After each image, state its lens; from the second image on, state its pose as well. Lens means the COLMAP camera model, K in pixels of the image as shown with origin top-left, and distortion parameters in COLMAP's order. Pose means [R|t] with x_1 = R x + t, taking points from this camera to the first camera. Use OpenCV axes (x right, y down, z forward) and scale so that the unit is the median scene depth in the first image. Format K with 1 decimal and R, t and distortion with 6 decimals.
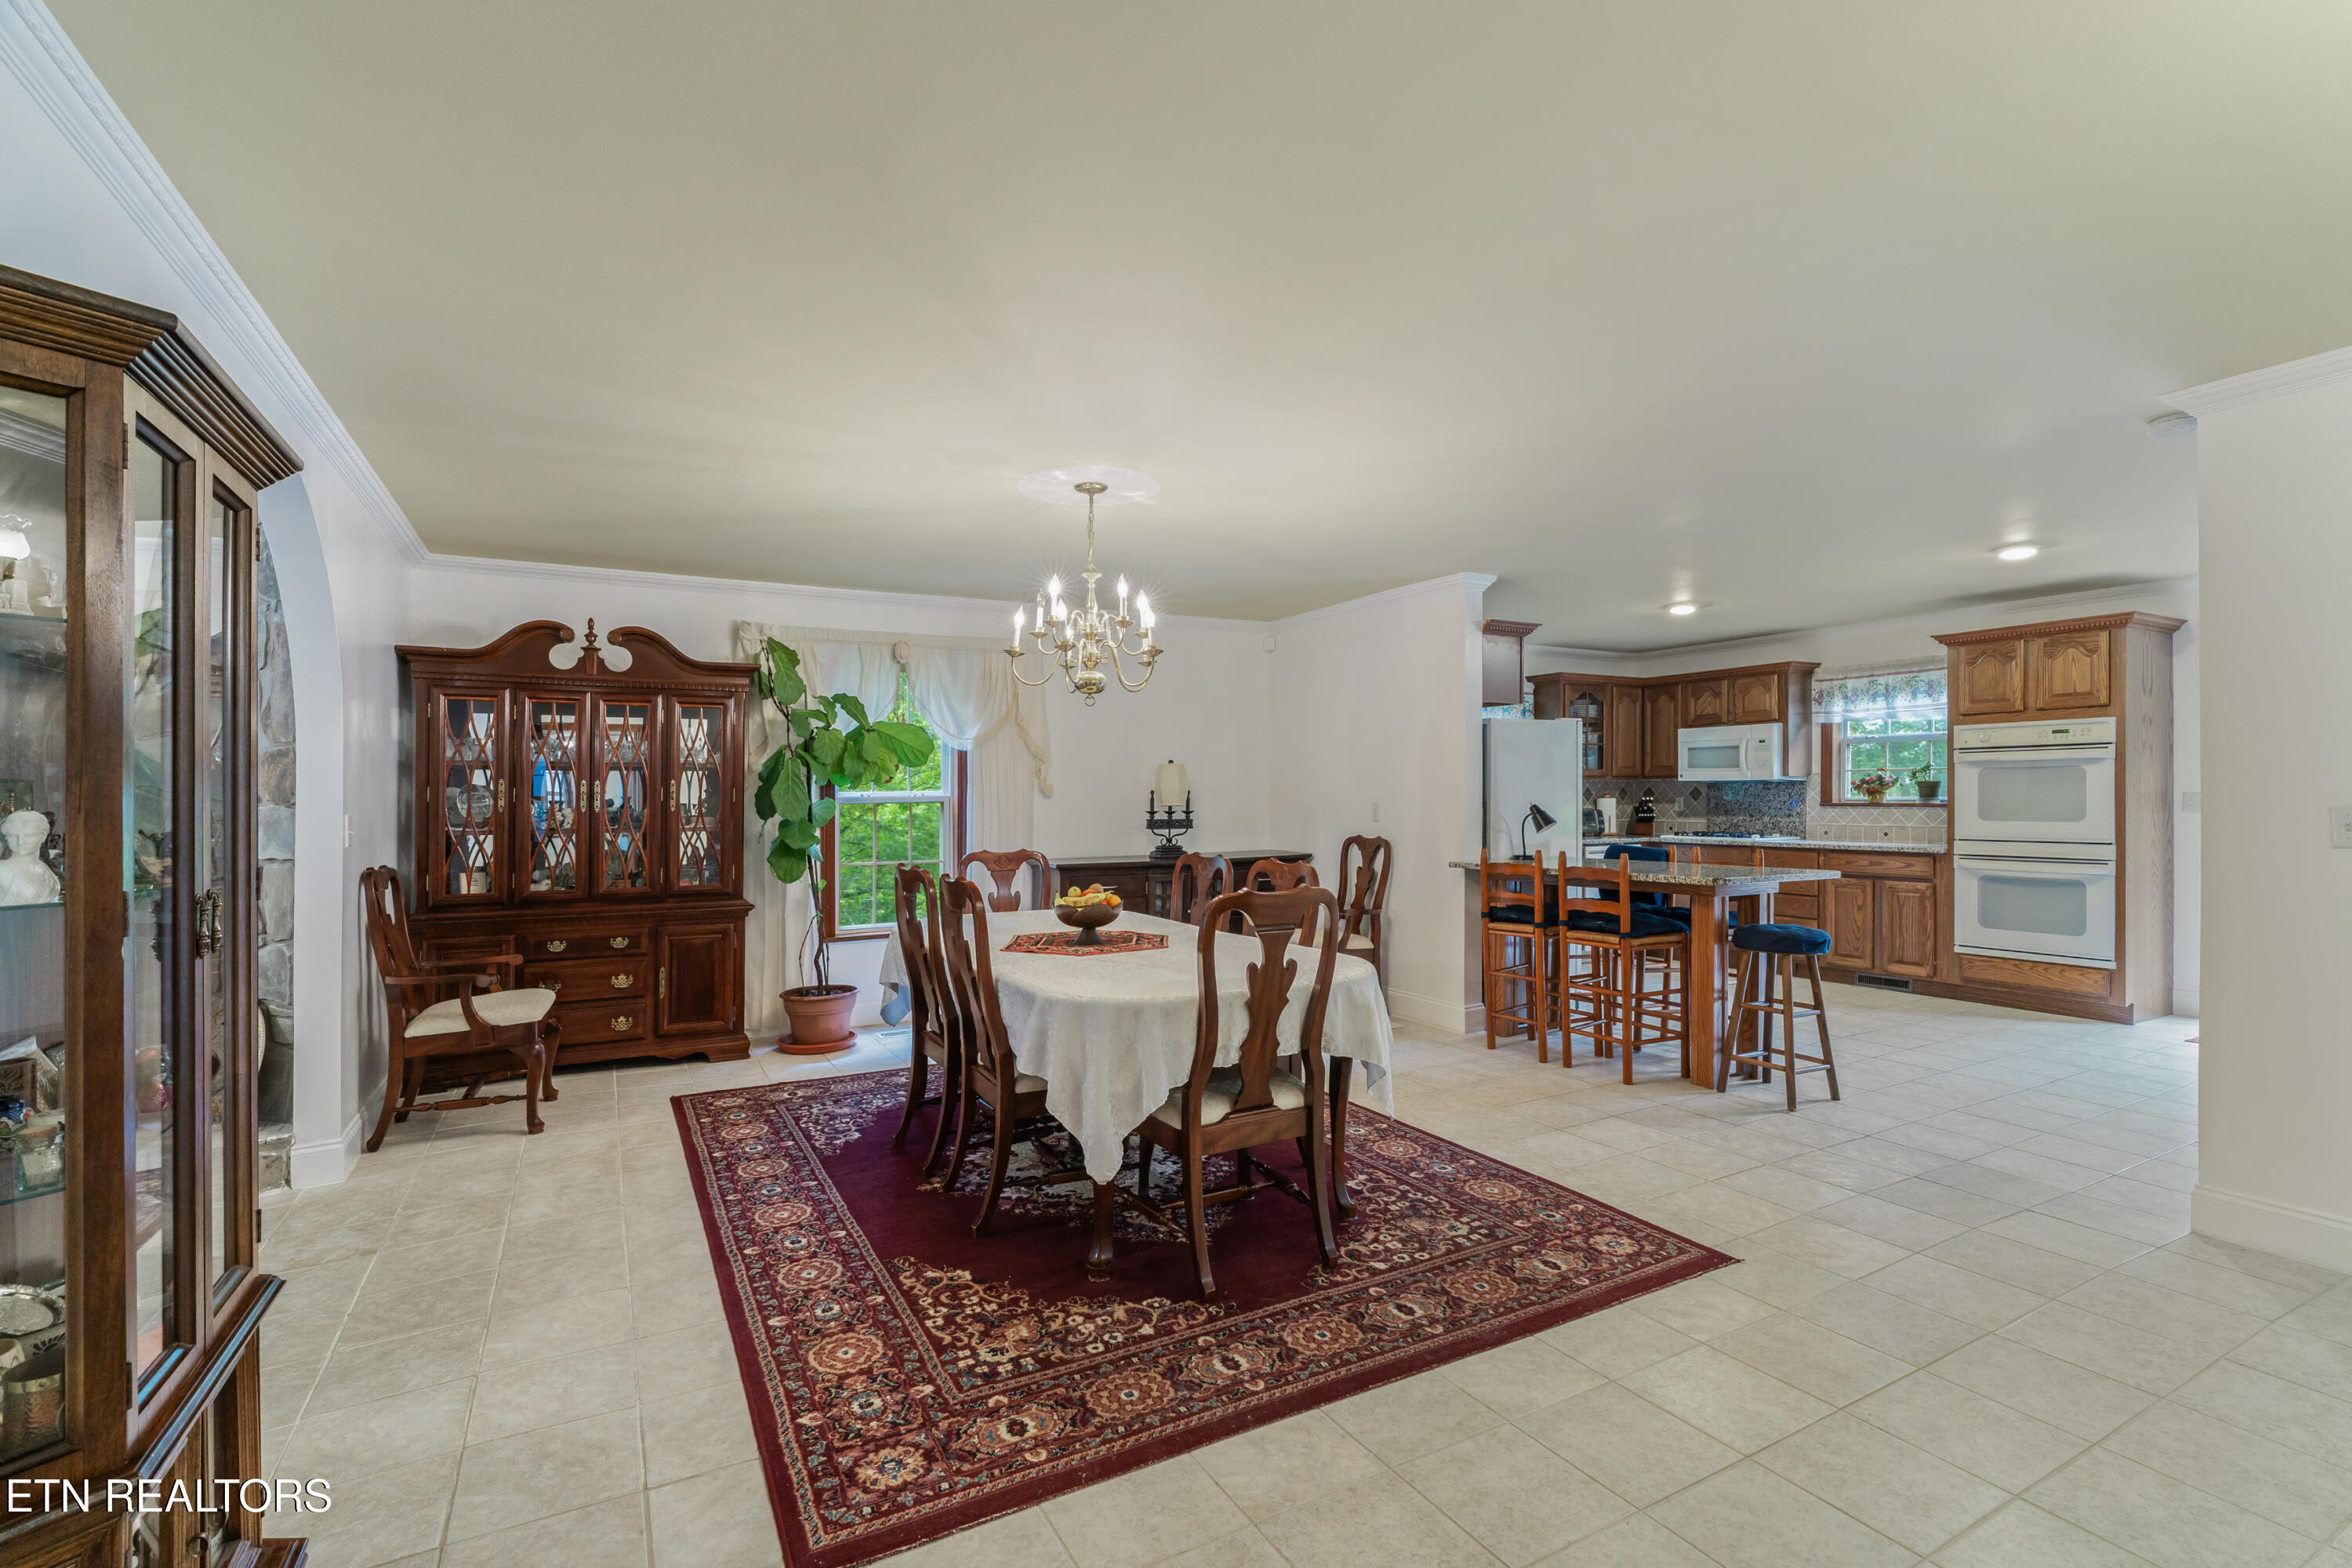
lens RADIAL K [[1049.3, 0, 1181.0], [0, 1049.3, 788.5], [0, 0, 1]] dist [-0.002789, 0.000358]
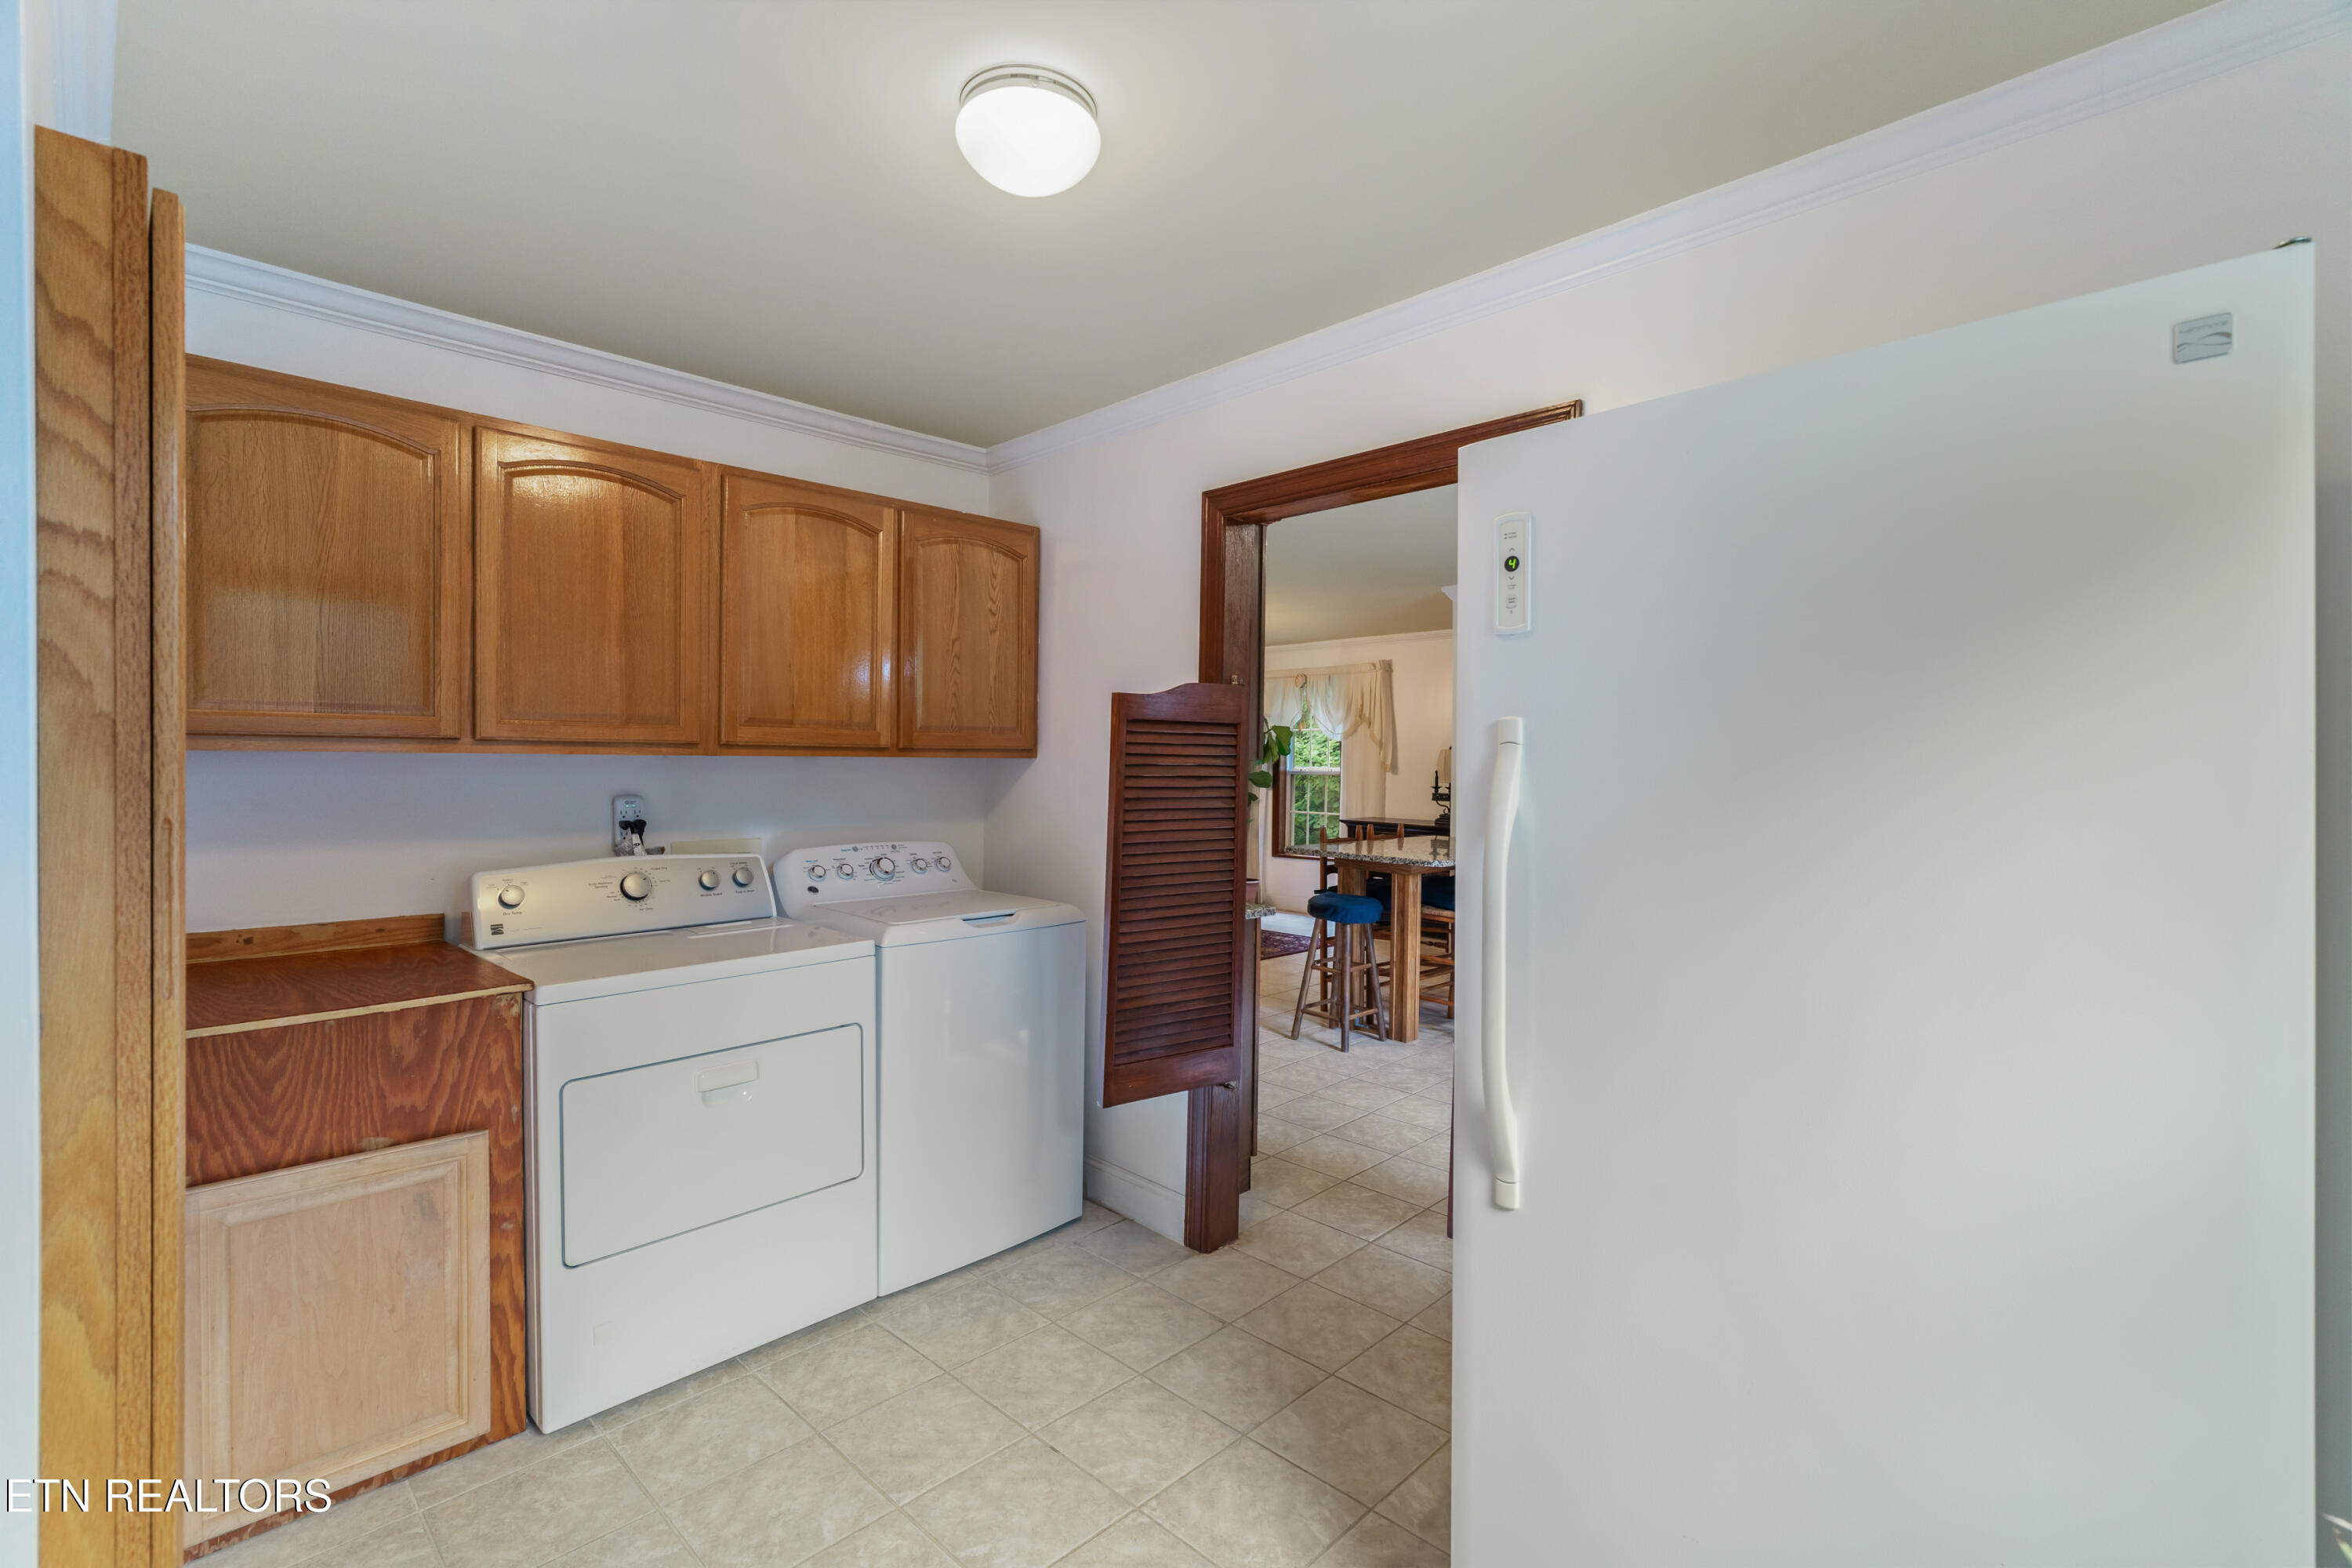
lens RADIAL K [[1049.3, 0, 1174.4], [0, 1049.3, 770.1], [0, 0, 1]] dist [-0.002789, 0.000358]
pose [[0.289667, 0.013331, -0.957035, 1.719987], [-0.001078, 0.999907, 0.013603, -0.024005], [0.957127, -0.002909, 0.289654, 0.516842]]
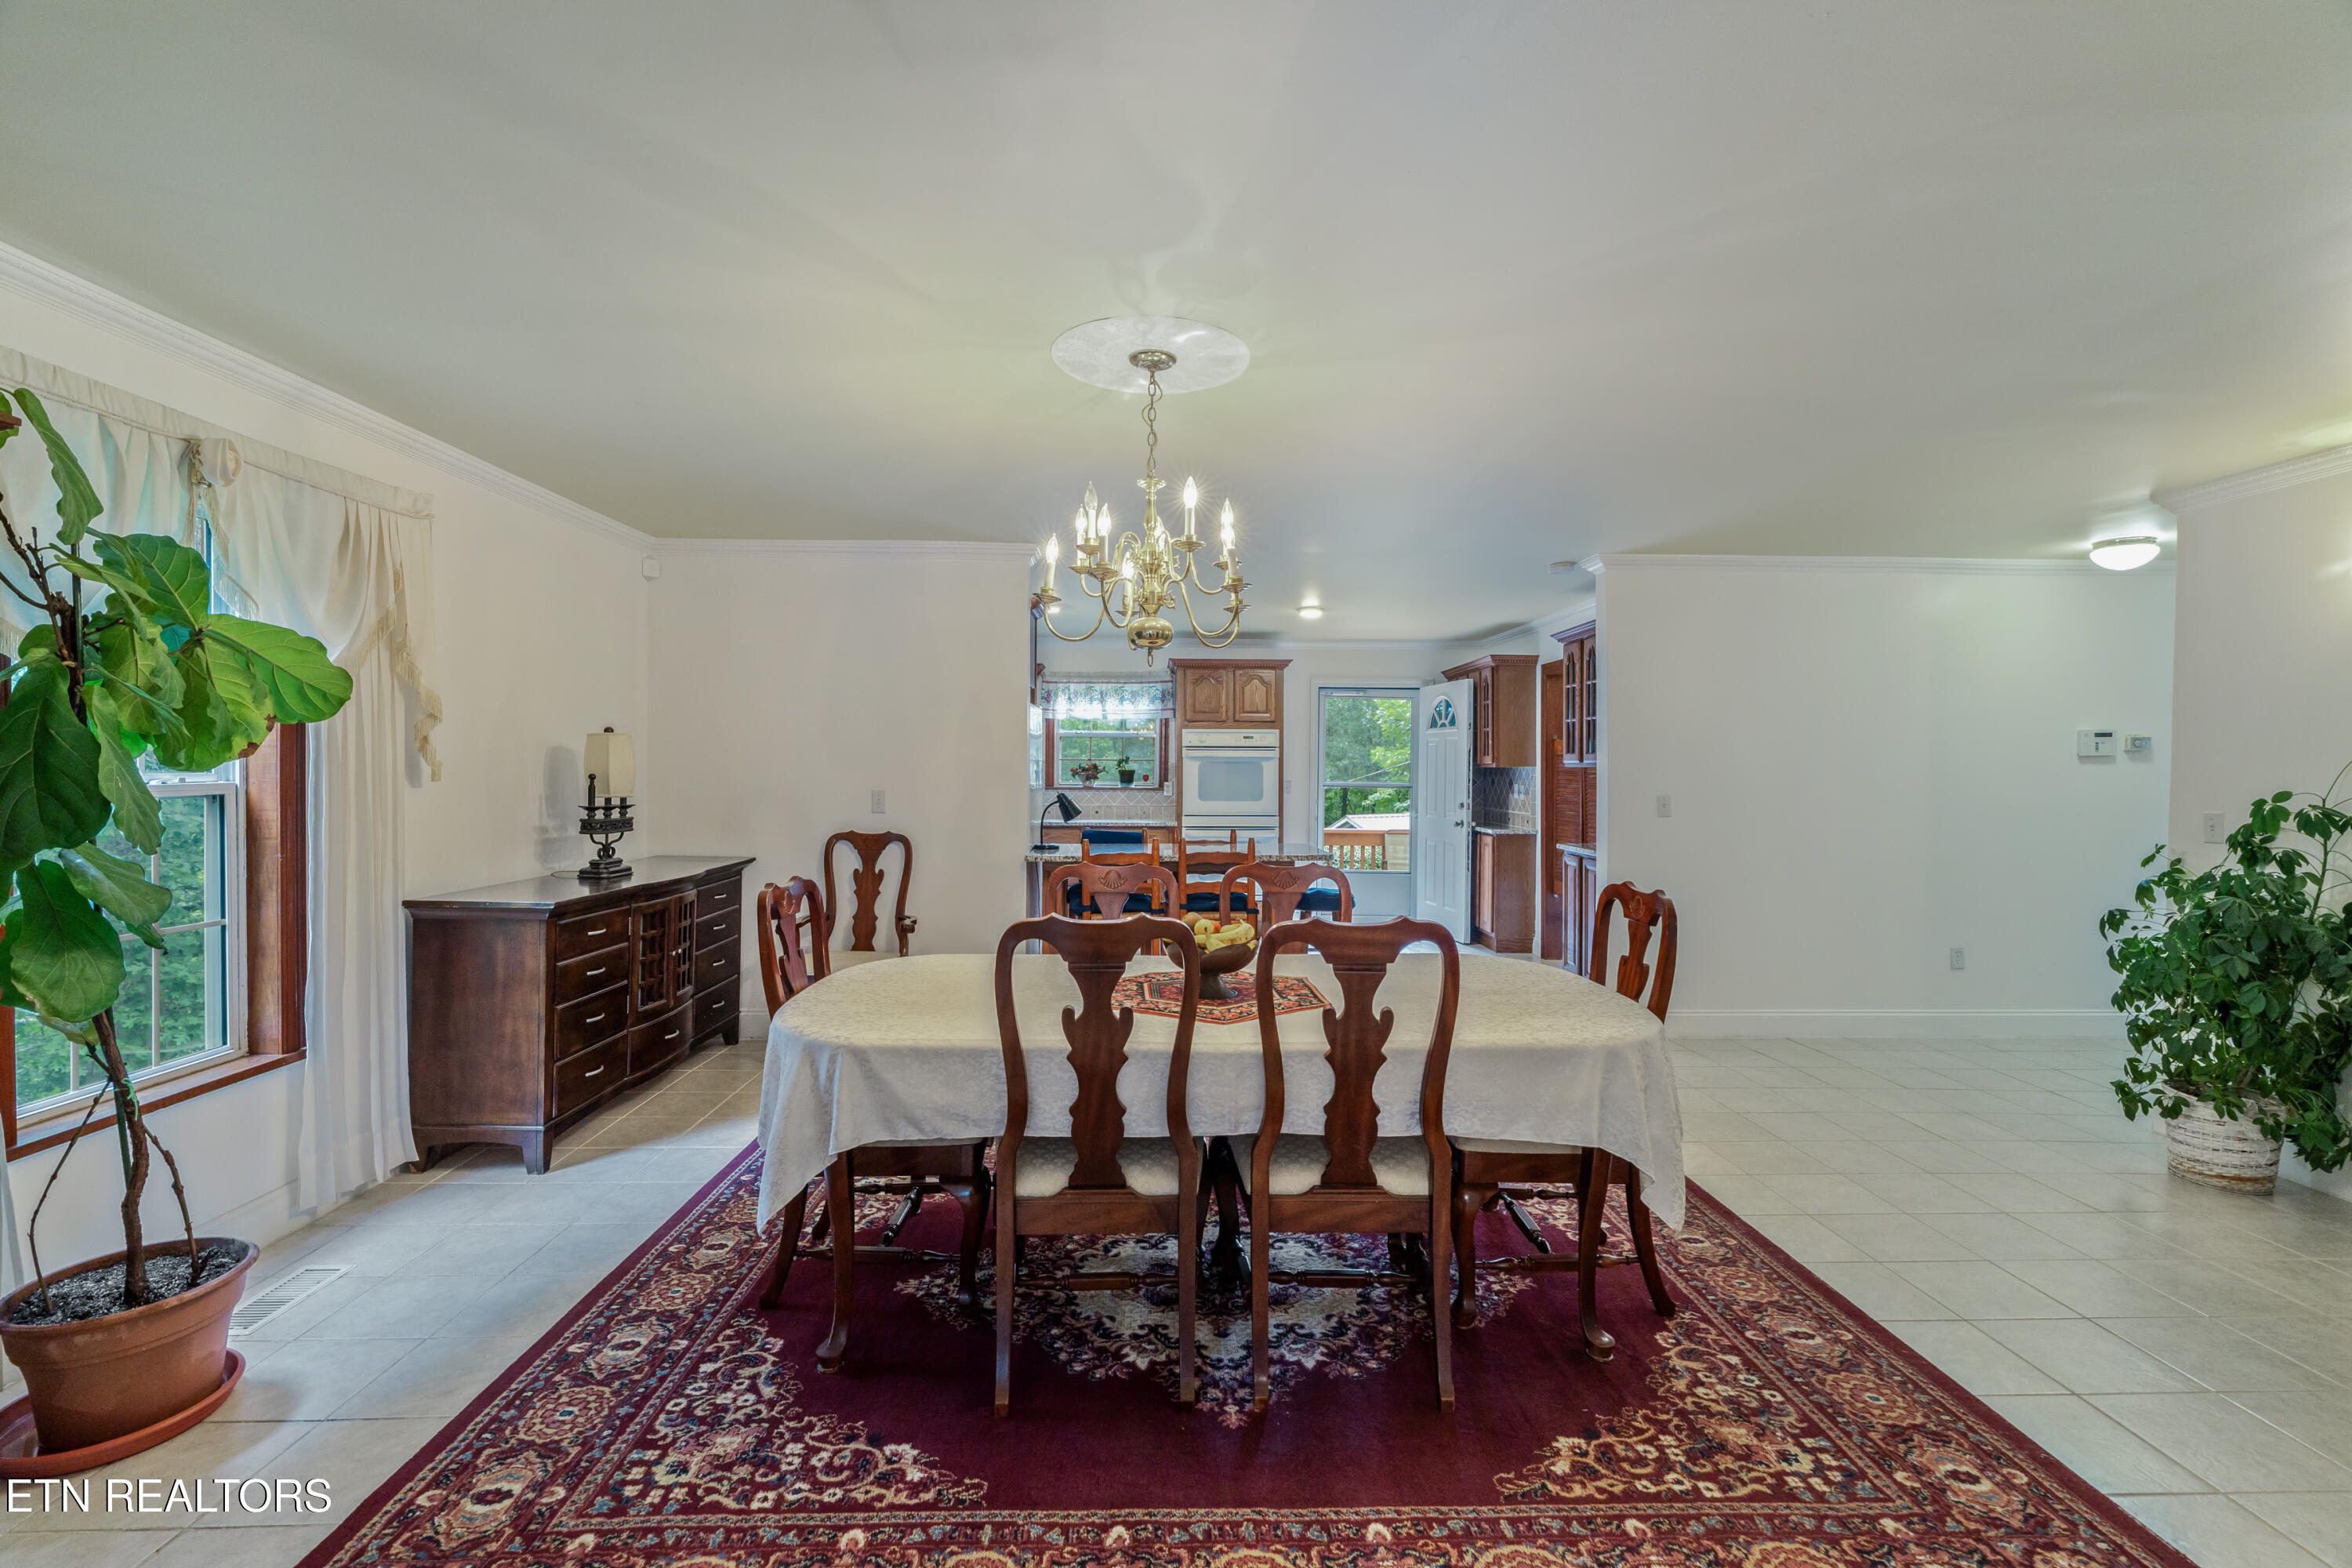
lens RADIAL K [[1049.3, 0, 1171.9], [0, 1049.3, 786.3], [0, 0, 1]] dist [-0.002789, 0.000358]
pose [[0.463507, -0.003906, 0.886085, -0.672659], [-0.014283, 0.999827, 0.011878, -0.004850], [-0.885978, -0.018162, 0.463371, 0.617056]]
